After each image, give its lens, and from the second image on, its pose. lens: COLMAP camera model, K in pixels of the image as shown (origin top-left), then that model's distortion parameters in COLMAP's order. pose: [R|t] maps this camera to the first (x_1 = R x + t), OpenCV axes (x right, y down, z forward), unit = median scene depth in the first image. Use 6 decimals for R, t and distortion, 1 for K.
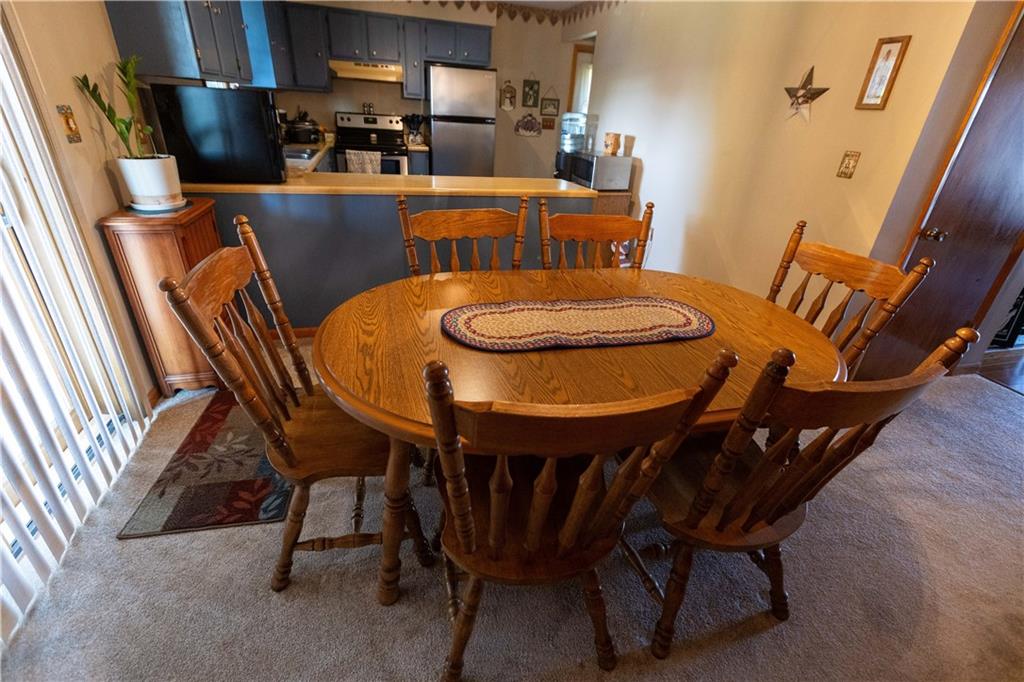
lens RADIAL K [[462.4, 0, 516.4], [0, 462.4, 343.1], [0, 0, 1]] dist [0.004216, 0.000350]
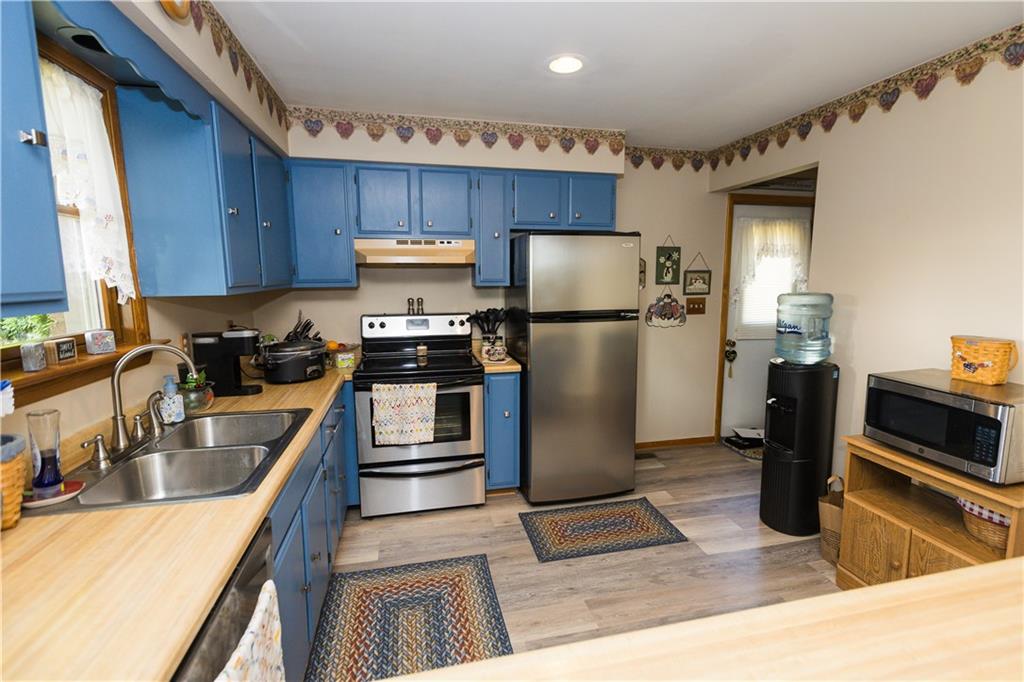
lens RADIAL K [[462.4, 0, 511.0], [0, 462.4, 335.4], [0, 0, 1]] dist [0.004216, 0.000350]
pose [[0.996280, -0.058769, -0.063026, -0.164320], [0.034004, 0.940129, -0.339117, -0.269321], [0.079182, 0.335713, 0.938631, 0.469721]]
